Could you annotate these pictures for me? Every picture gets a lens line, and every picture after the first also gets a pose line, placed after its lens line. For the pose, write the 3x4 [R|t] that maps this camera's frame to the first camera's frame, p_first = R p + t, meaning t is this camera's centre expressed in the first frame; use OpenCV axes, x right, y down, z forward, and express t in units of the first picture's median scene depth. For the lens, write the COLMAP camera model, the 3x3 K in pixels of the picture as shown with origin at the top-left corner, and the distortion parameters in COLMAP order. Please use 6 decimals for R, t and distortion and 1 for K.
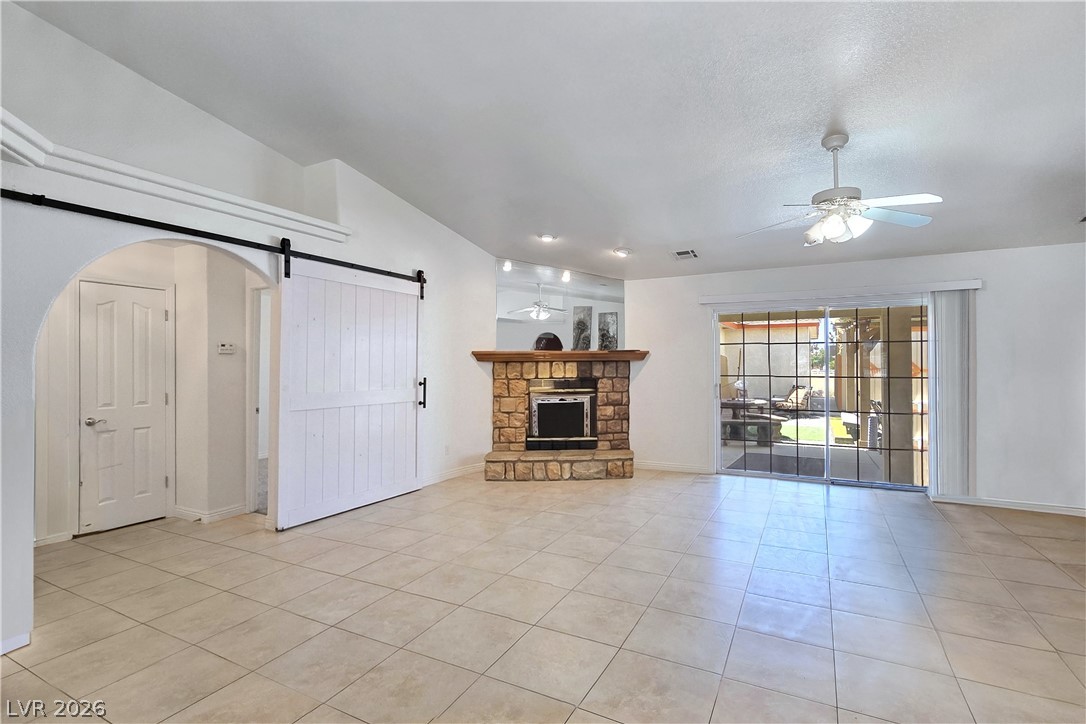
lens RADIAL K [[523.4, 0, 548.8], [0, 523.4, 356.7], [0, 0, 1]] dist [-0.013437, -0.000675]
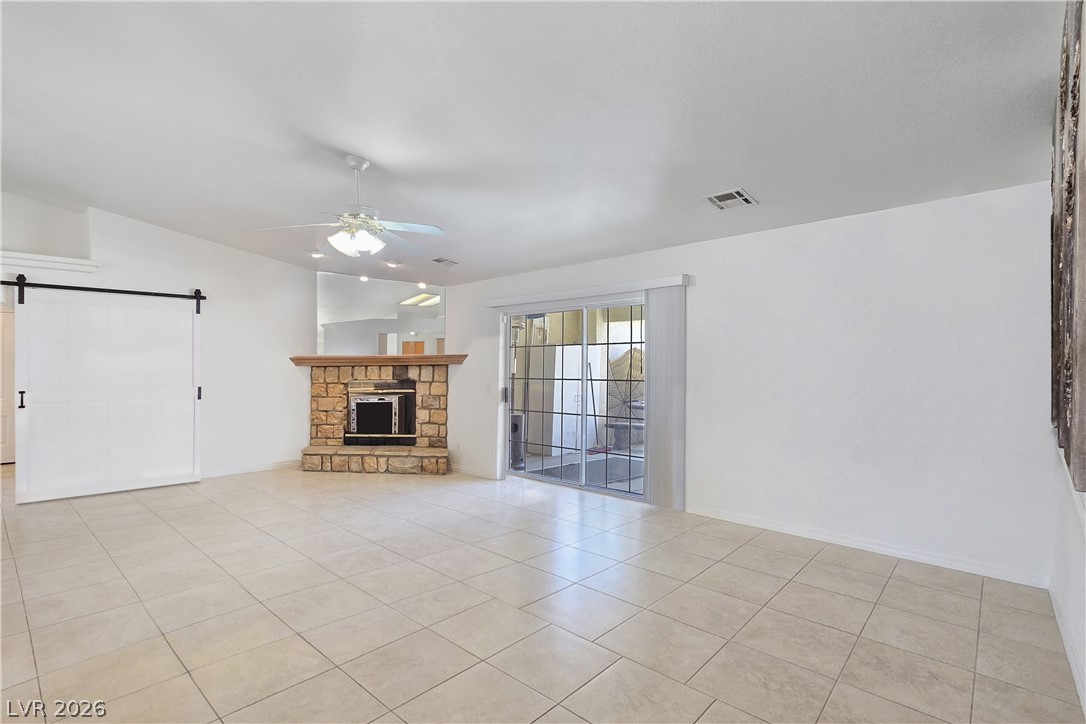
lens RADIAL K [[523.4, 0, 541.0], [0, 523.4, 368.5], [0, 0, 1]] dist [-0.013437, -0.000675]
pose [[0.974378, -0.004296, -0.224874, 0.610484], [0.009651, 0.999695, 0.022721, -0.004464], [0.224708, -0.024309, 0.974123, 0.018280]]
